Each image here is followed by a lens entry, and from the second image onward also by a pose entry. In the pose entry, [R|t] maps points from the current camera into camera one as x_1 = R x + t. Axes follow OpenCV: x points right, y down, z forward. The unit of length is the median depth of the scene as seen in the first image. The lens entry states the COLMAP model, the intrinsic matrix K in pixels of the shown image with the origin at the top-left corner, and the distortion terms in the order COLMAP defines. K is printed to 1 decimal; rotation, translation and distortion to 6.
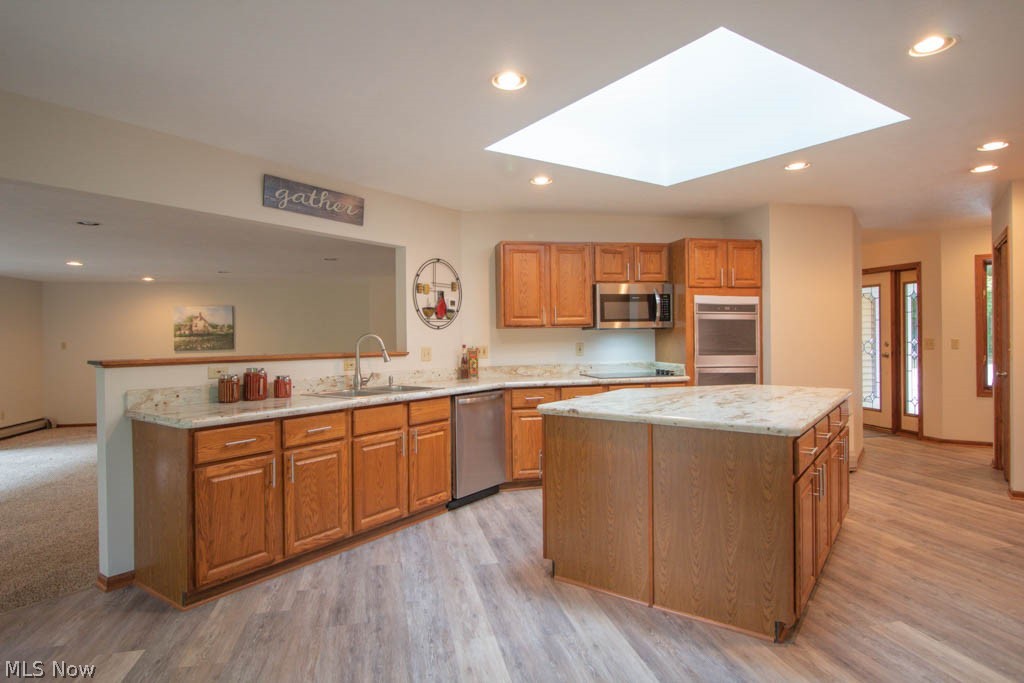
lens RADIAL K [[570.5, 0, 515.5], [0, 570.5, 338.2], [0, 0, 1]] dist [-0.005101, -0.005992]
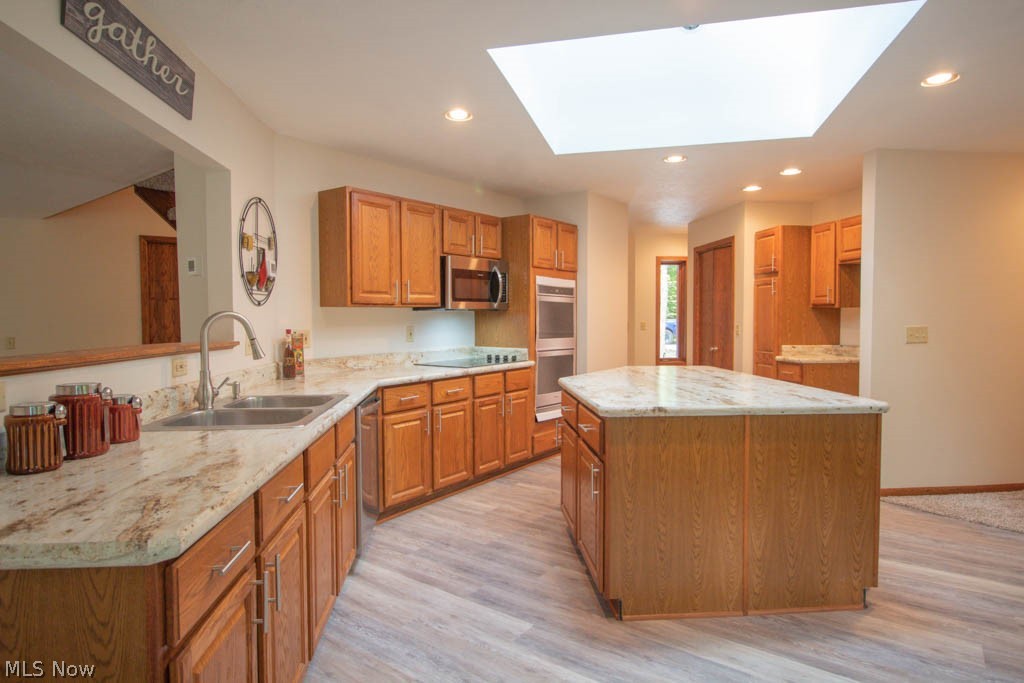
lens RADIAL K [[570.5, 0, 518.5], [0, 570.5, 336.7], [0, 0, 1]] dist [-0.005101, -0.005992]
pose [[0.753411, -0.014888, 0.657381, -0.350671], [-0.002537, 0.999670, 0.025547, 0.002359], [-0.657545, -0.020916, 0.753125, 0.314234]]
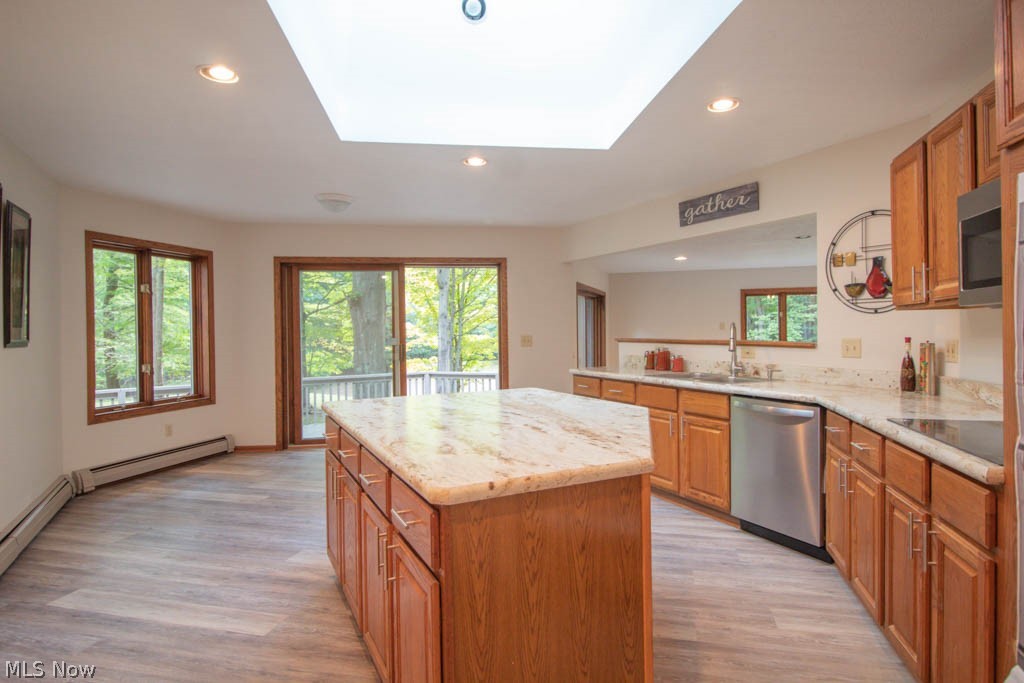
lens RADIAL K [[570.5, 0, 513.2], [0, 570.5, 337.8], [0, 0, 1]] dist [-0.005101, -0.005992]
pose [[-0.464739, 0.026963, -0.885037, 0.691457], [0.011431, 0.999636, 0.024452, -0.008092], [0.885374, 0.001247, -0.464878, 0.954228]]
